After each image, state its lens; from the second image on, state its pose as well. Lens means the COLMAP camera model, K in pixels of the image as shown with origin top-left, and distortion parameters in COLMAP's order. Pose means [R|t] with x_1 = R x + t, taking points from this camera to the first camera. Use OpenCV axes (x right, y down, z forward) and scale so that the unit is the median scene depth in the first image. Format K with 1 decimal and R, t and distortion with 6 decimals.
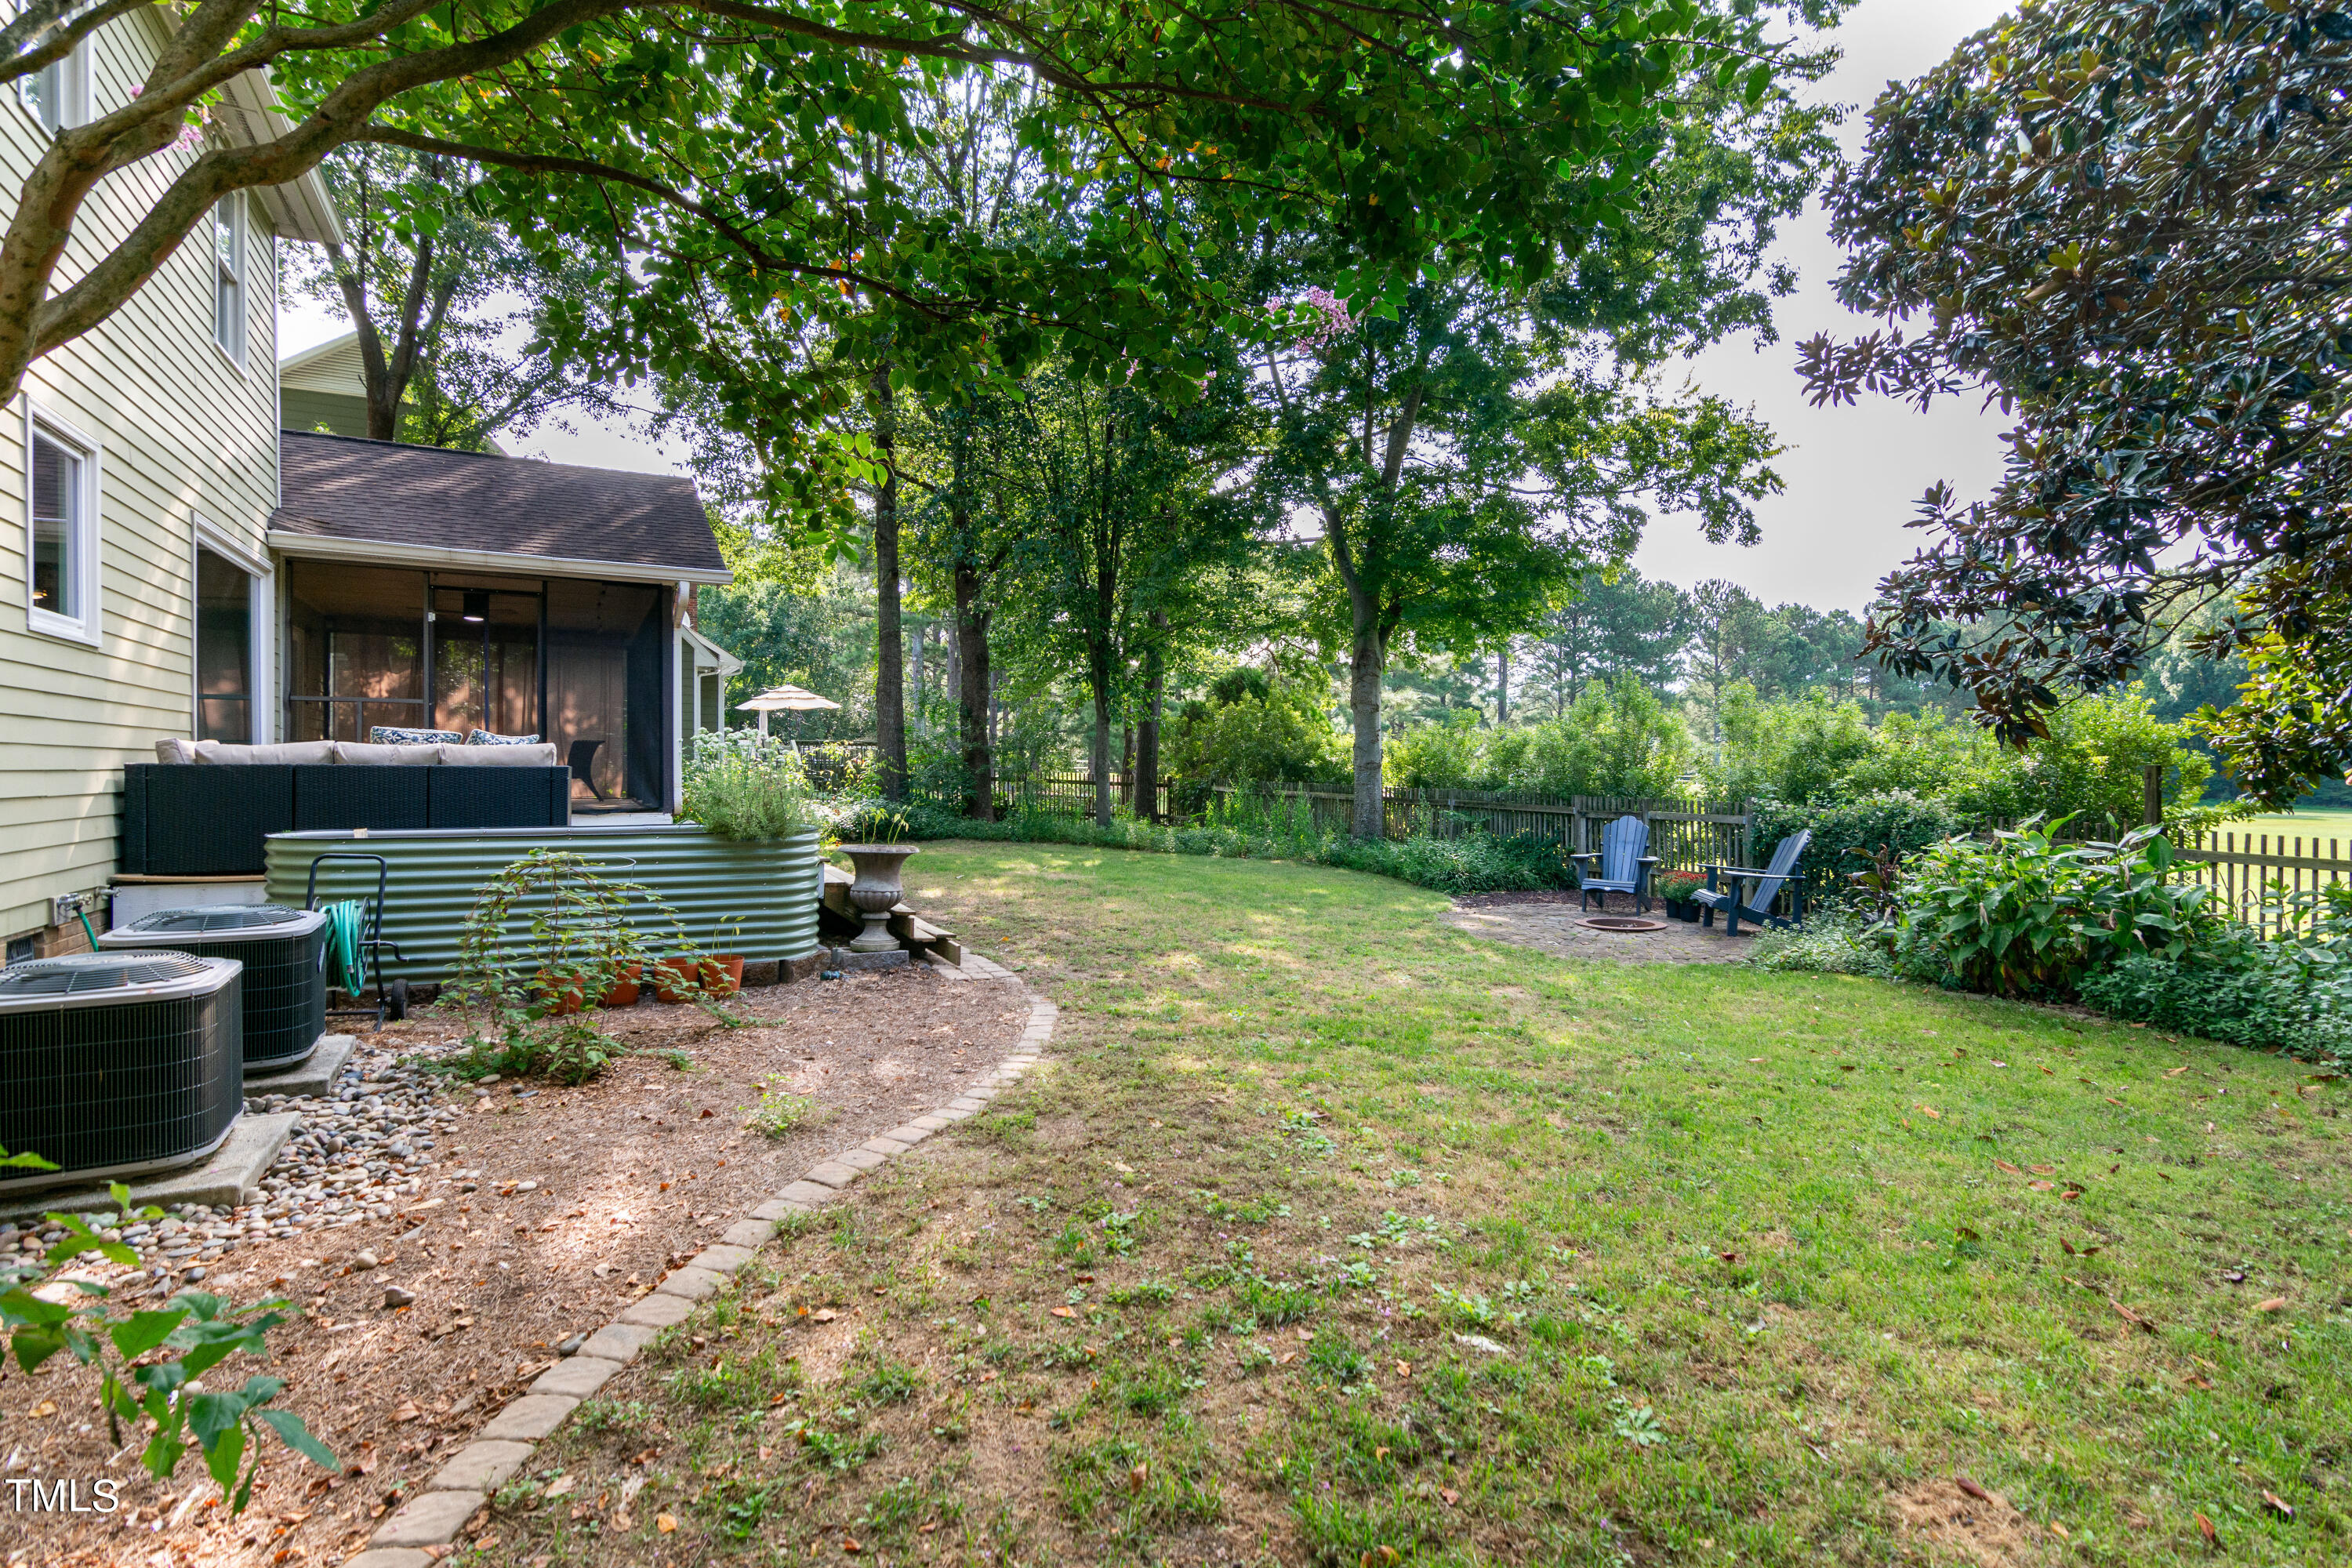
lens RADIAL K [[1212.2, 0, 1176.0], [0, 1212.2, 784.0], [0, 0, 1]] dist [-0.000660, 0.000035]
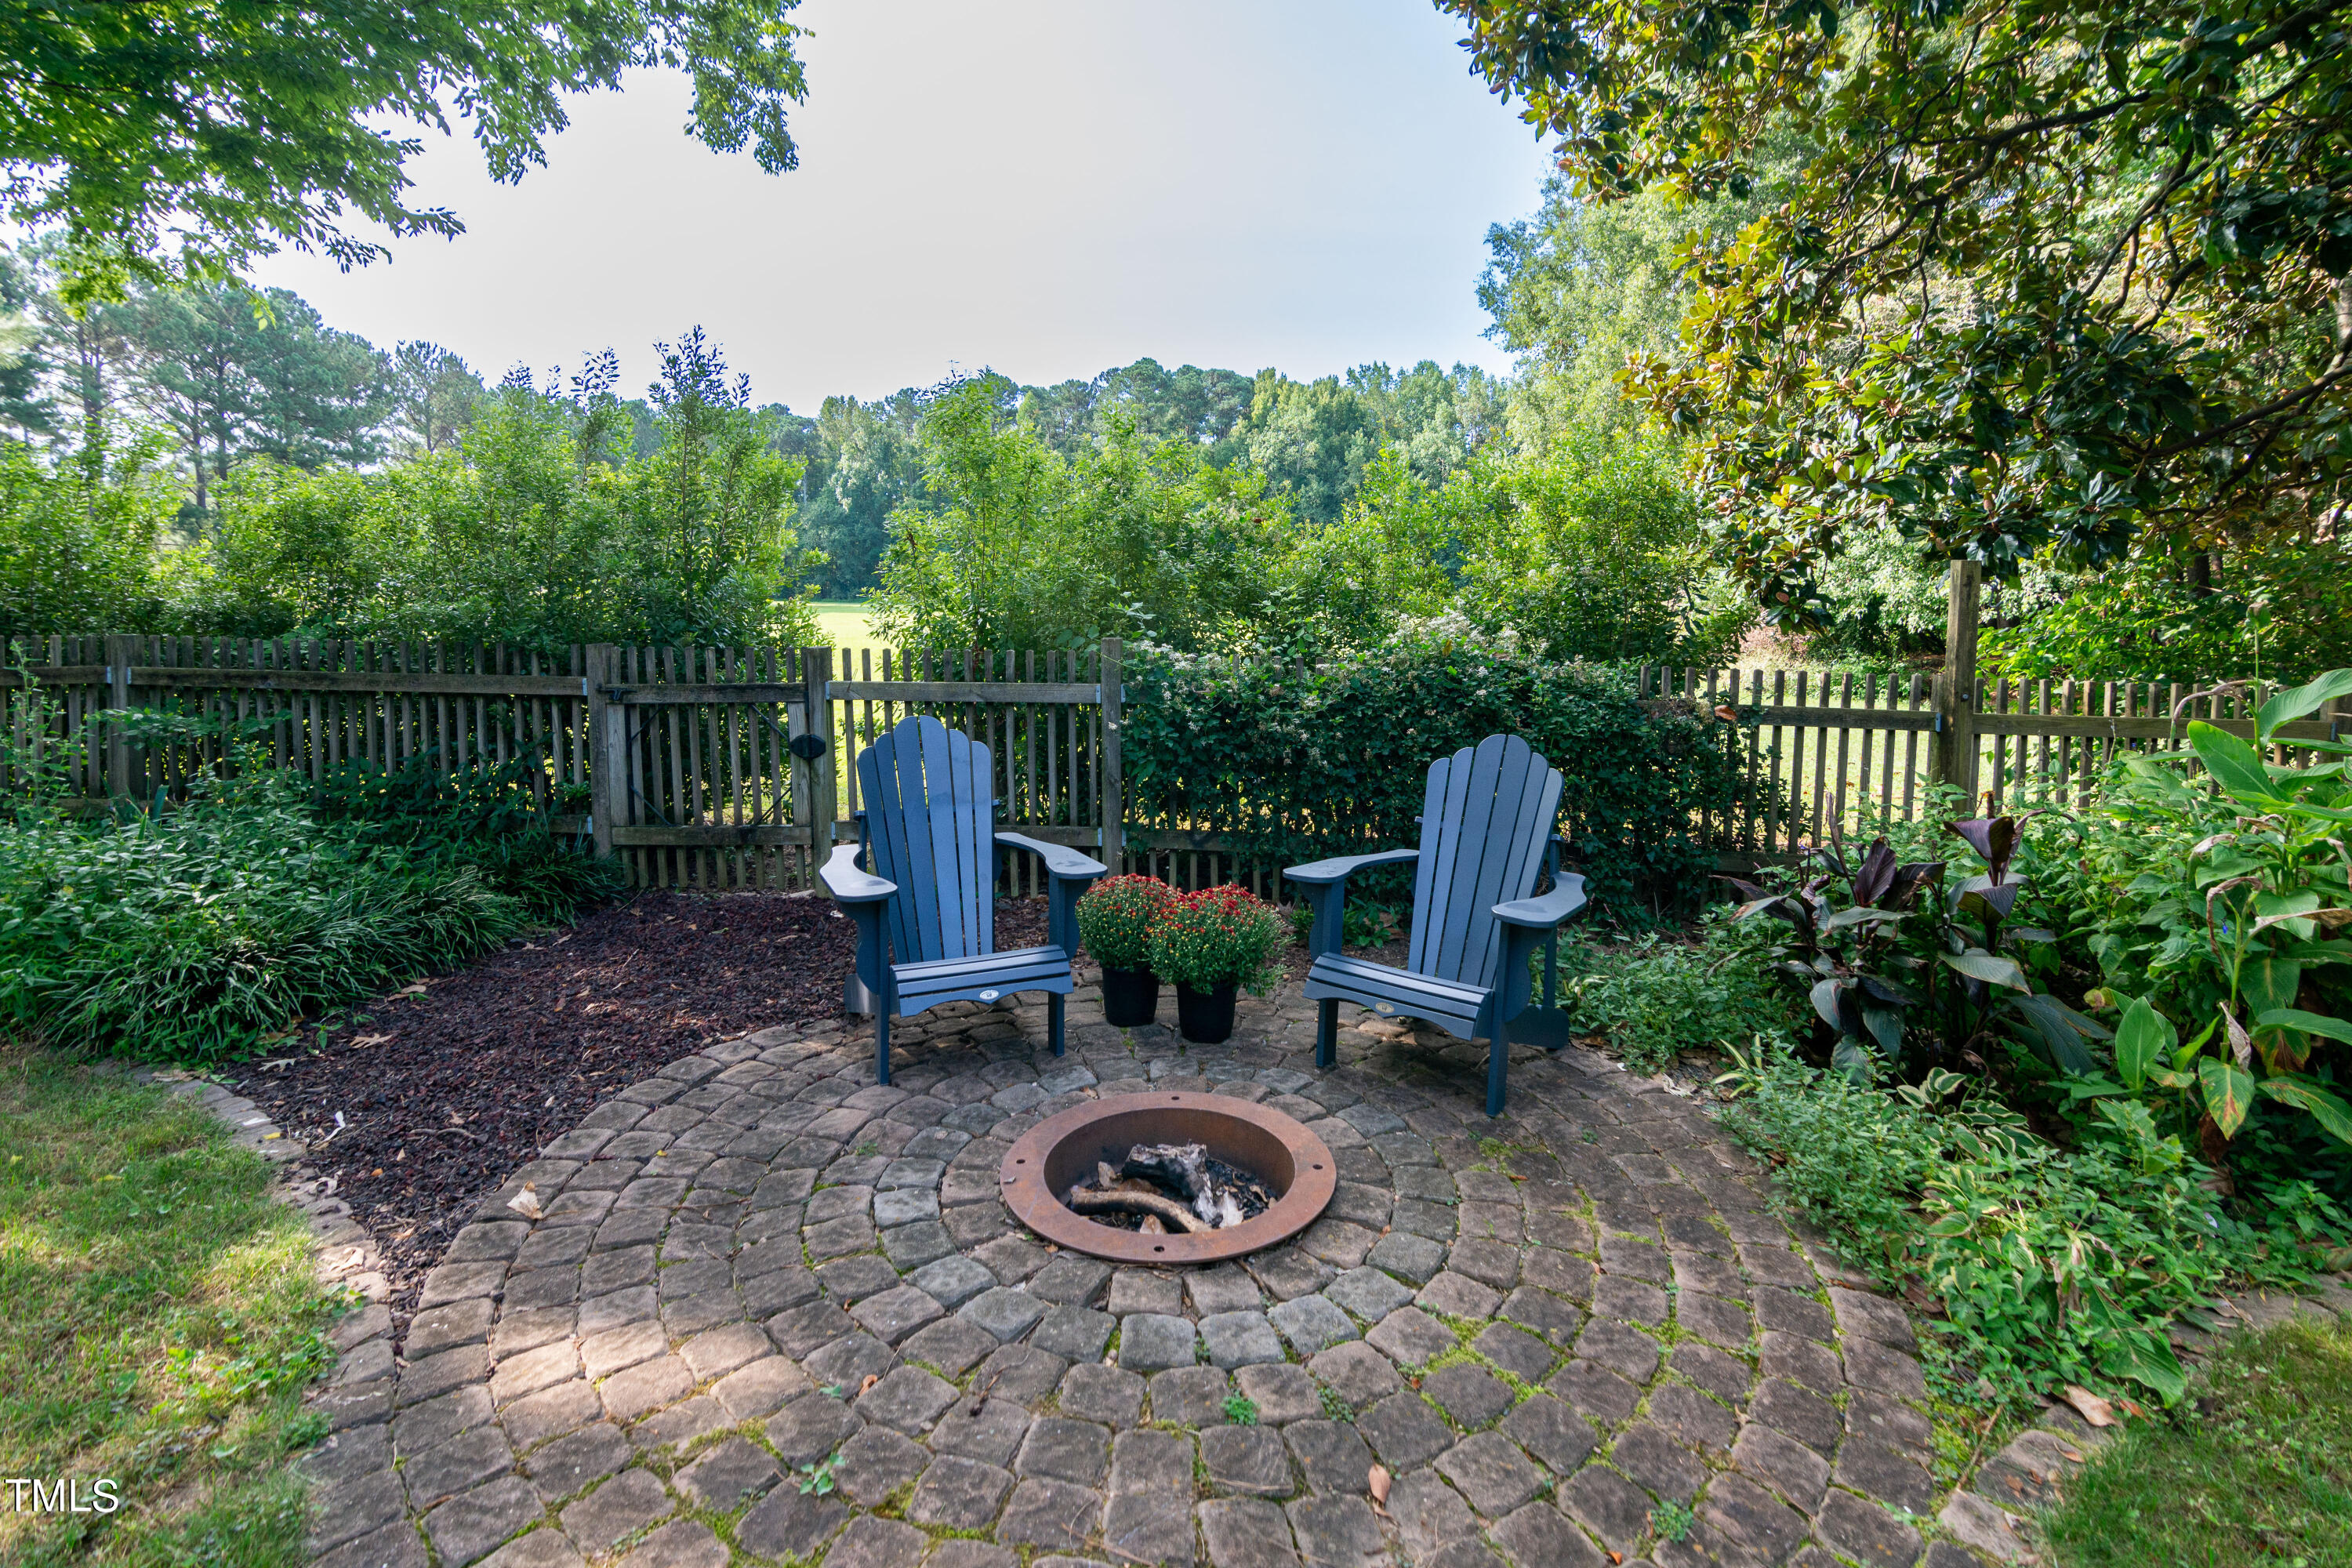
lens RADIAL K [[1171.0, 0, 1177.0], [0, 1171.0, 641.7], [0, 0, 1]] dist [0.000067, 0.000801]
pose [[0.523057, -0.055820, 0.850468, 0.027559], [0.016317, 0.998326, 0.055490, -0.002106], [-0.852141, -0.015147, 0.523092, 0.152920]]
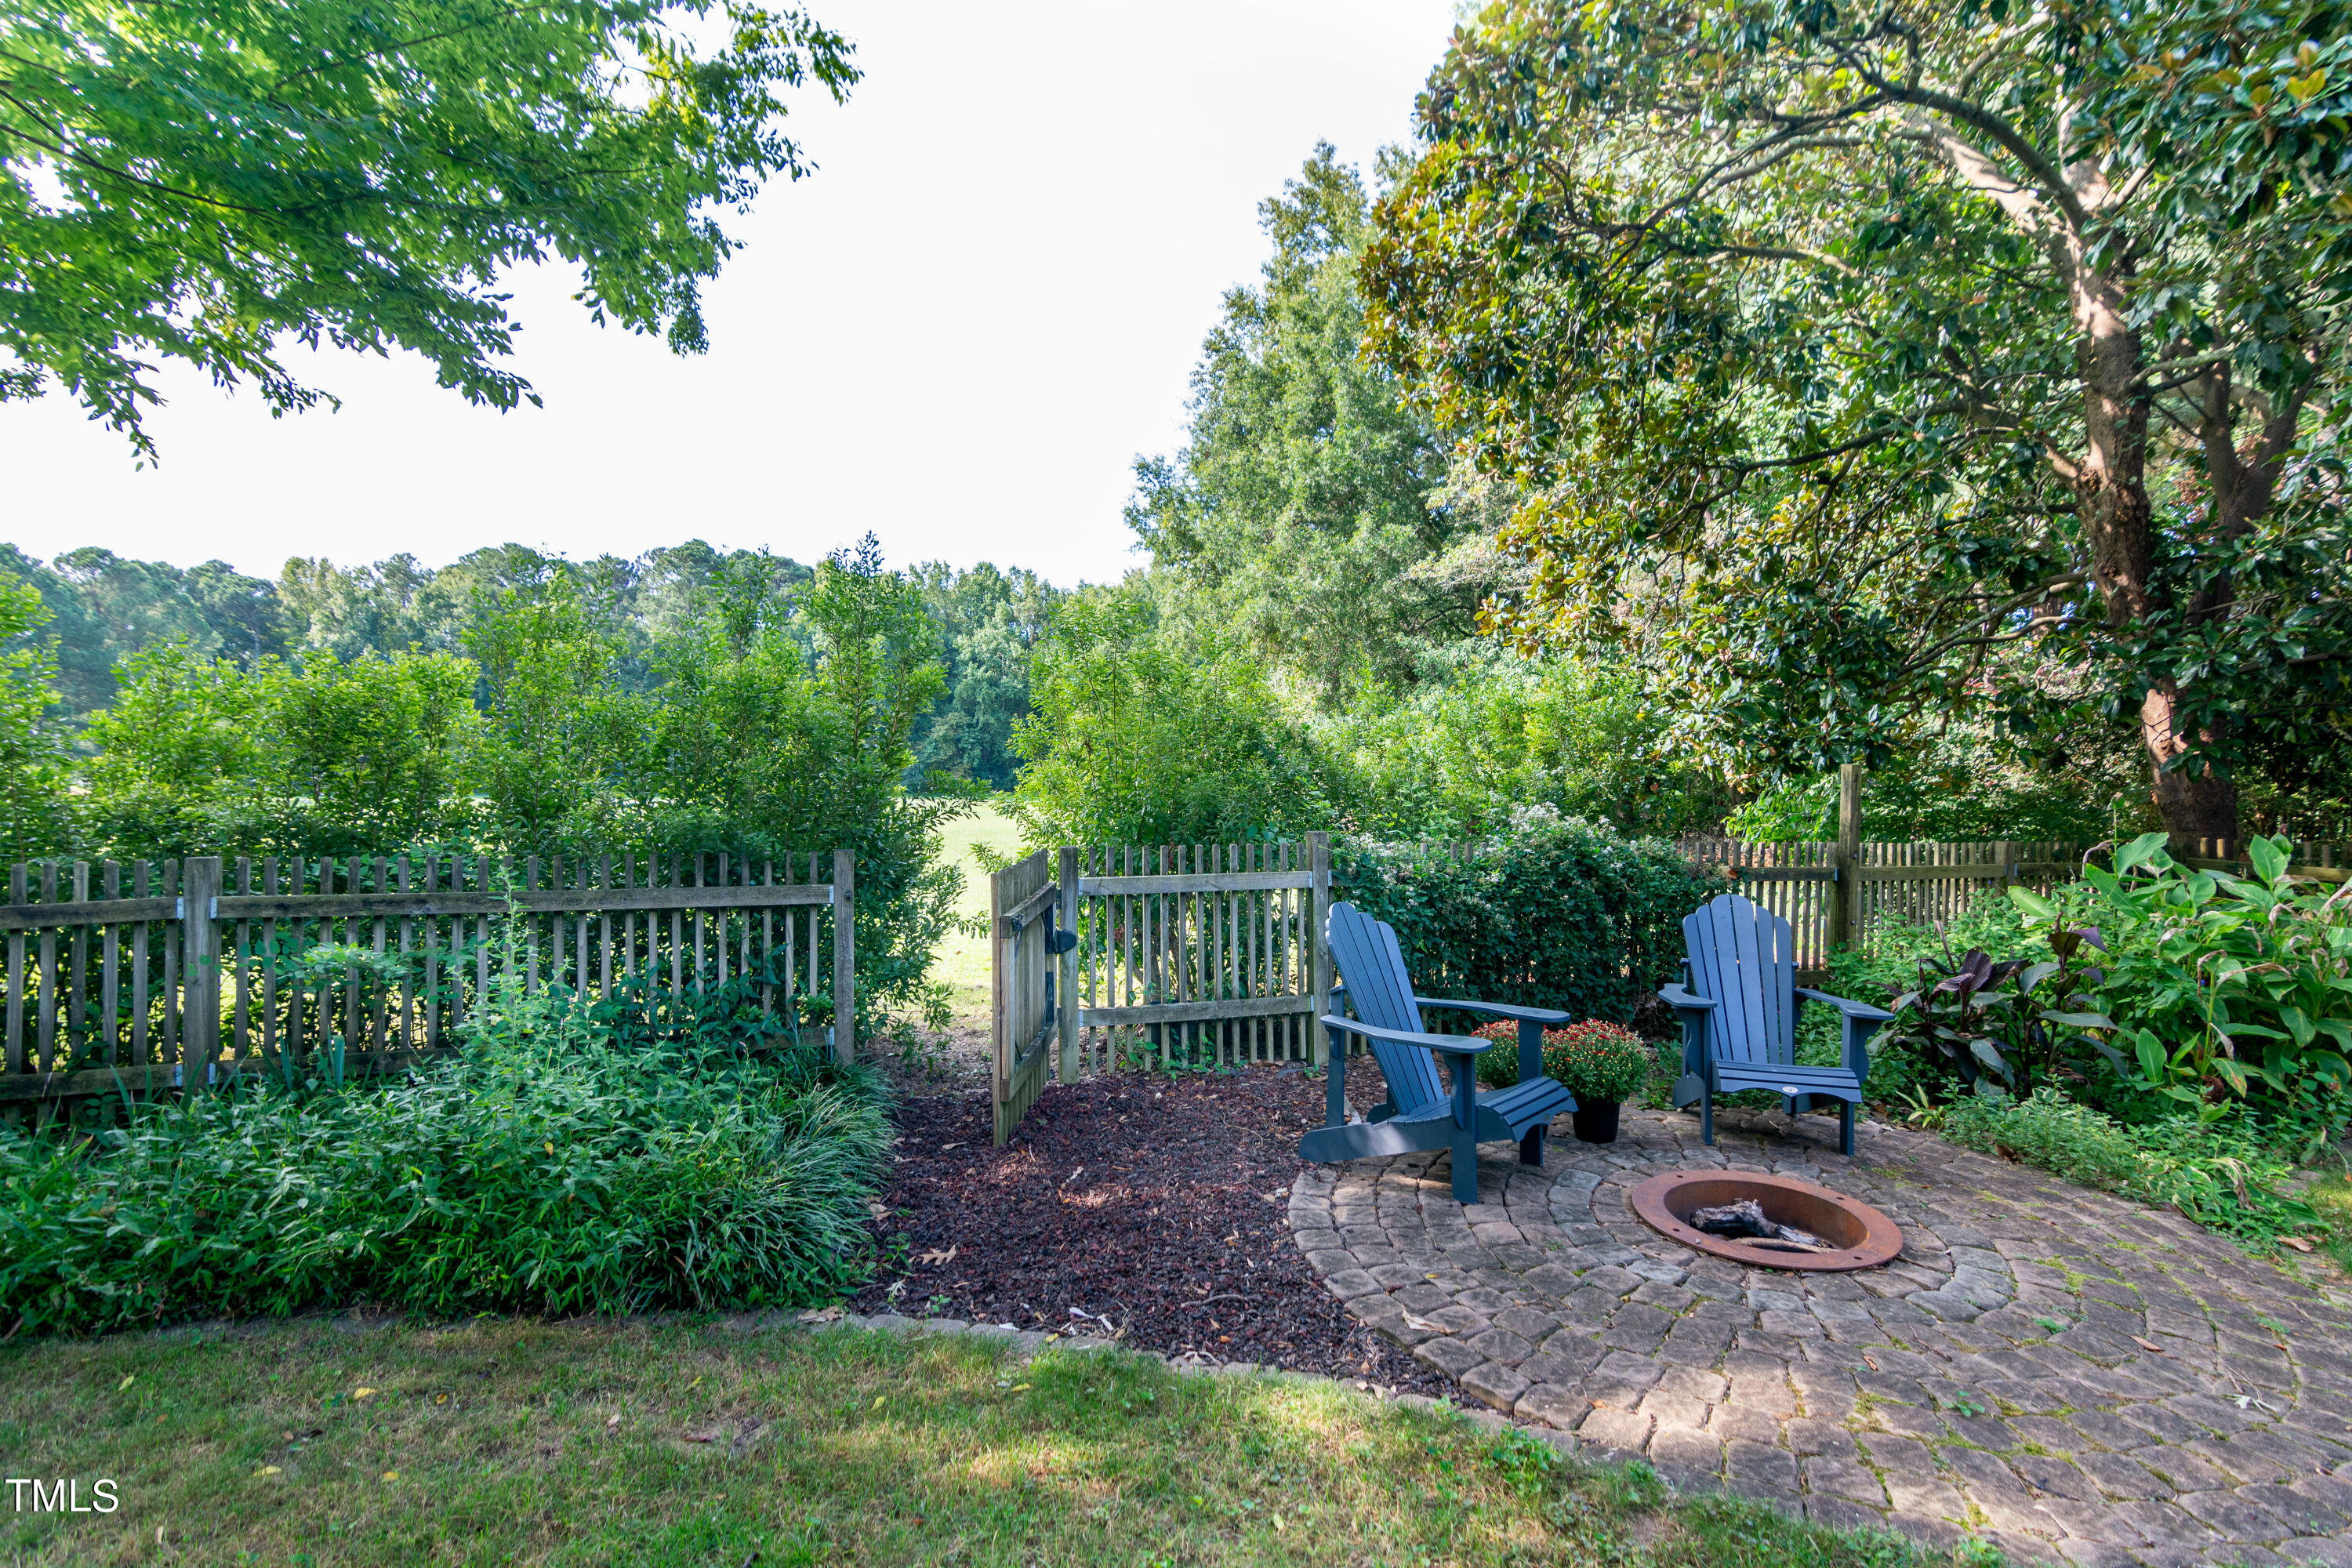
lens RADIAL K [[1118.8, 0, 1176.0], [0, 1118.8, 784.0], [0, 0, 1]] dist [-0.001041, 0.000020]
pose [[0.148547, -0.028496, 0.988495, 0.003493], [0.018584, 0.999489, 0.026020, -0.004179], [-0.988731, 0.014505, 0.149000, 0.195736]]
